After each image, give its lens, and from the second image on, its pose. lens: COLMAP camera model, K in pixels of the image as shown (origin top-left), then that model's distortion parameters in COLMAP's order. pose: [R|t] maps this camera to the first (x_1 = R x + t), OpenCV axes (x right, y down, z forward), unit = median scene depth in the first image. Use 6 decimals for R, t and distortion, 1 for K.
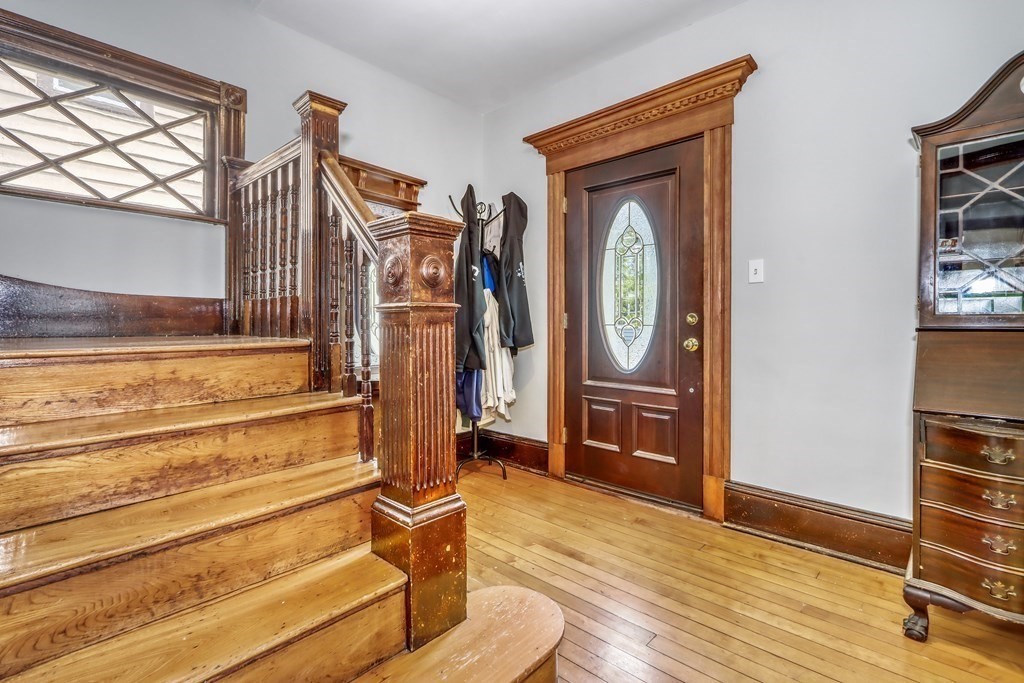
lens RADIAL K [[469.4, 0, 510.5], [0, 469.4, 334.0], [0, 0, 1]] dist [-0.004583, -0.000536]
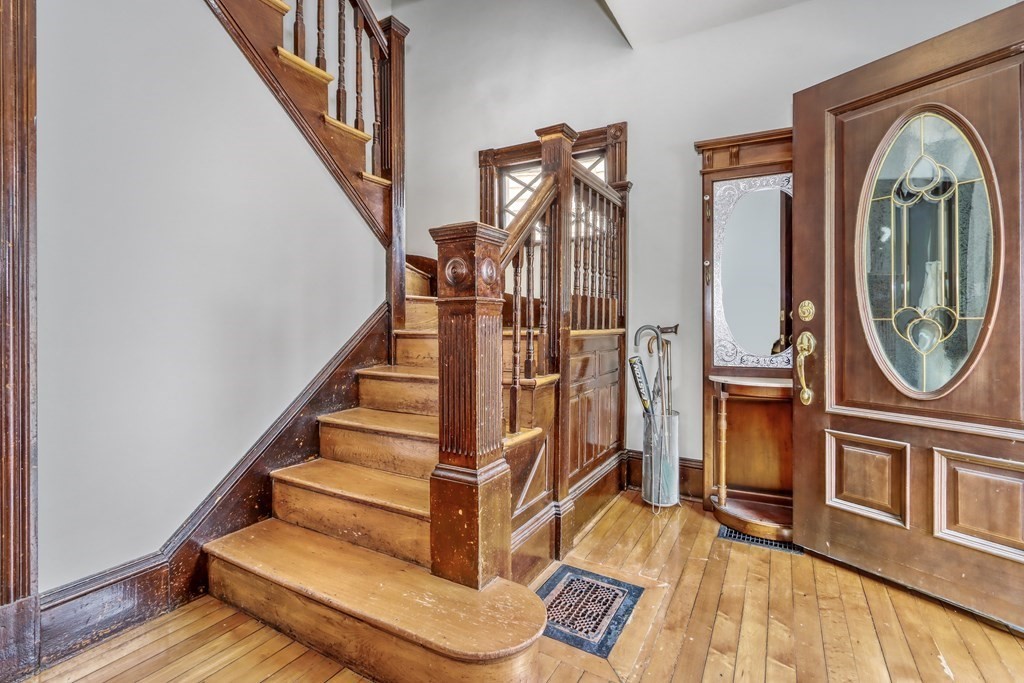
lens RADIAL K [[469.4, 0, 511.3], [0, 469.4, 331.5], [0, 0, 1]] dist [-0.004583, -0.000536]
pose [[0.216245, 0.014030, -0.976238, 1.013343], [-0.018109, 0.999782, 0.010357, 0.003810], [0.976171, 0.015439, 0.216452, 0.879456]]
